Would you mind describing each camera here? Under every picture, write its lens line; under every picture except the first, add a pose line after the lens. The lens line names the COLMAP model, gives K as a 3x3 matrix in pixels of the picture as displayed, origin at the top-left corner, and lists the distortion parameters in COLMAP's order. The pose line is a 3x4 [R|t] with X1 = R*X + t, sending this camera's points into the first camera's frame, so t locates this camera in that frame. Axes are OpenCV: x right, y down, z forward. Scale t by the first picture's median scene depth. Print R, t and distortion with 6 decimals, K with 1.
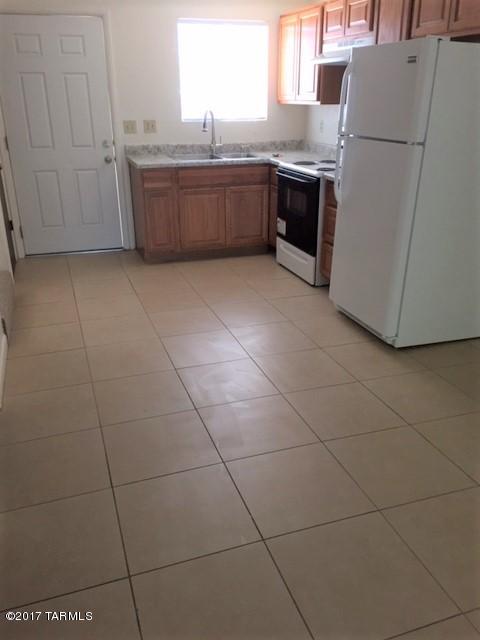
lens RADIAL K [[543.9, 0, 241.2], [0, 543.9, 321.6], [0, 0, 1]] dist [0.070472, -0.084491]
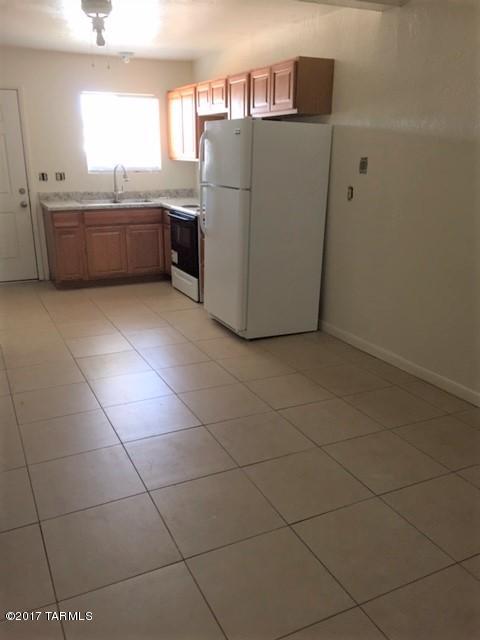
lens RADIAL K [[543.9, 0, 239.5], [0, 543.9, 325.4], [0, 0, 1]] dist [0.070472, -0.084491]
pose [[0.992597, -0.030695, 0.117513, 0.073913], [0.040019, 0.996164, -0.077823, 0.078714], [-0.114673, 0.081949, 0.990017, -0.213217]]
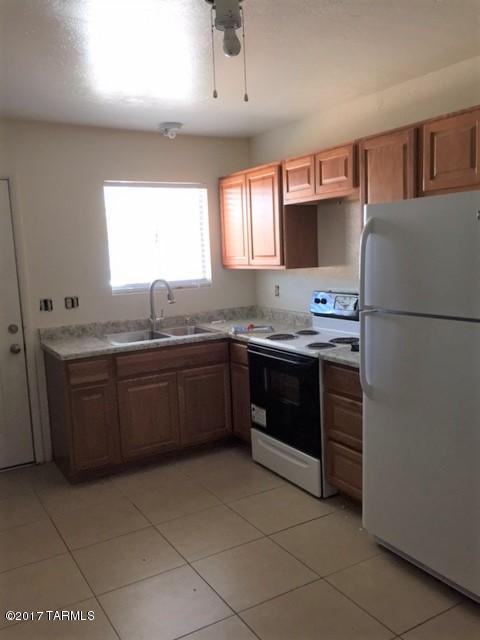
lens RADIAL K [[543.9, 0, 241.3], [0, 543.9, 323.7], [0, 0, 1]] dist [0.070472, -0.084491]
pose [[0.977458, -0.065338, 0.200765, -0.091388], [0.115253, 0.961854, -0.248099, -0.108740], [-0.176896, 0.265646, 0.947703, 0.228735]]
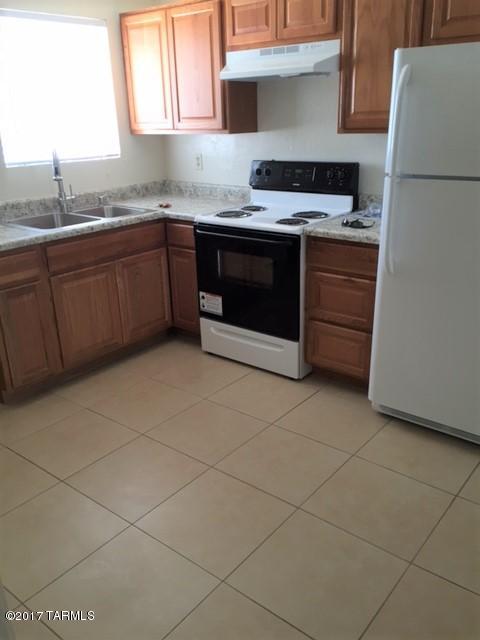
lens RADIAL K [[543.9, 0, 240.2], [0, 543.9, 319.3], [0, 0, 1]] dist [0.070472, -0.084491]
pose [[0.847969, -0.202549, 0.489818, -0.238335], [0.225125, 0.974241, 0.013133, -0.152252], [-0.479862, 0.099134, 0.871726, 0.360929]]
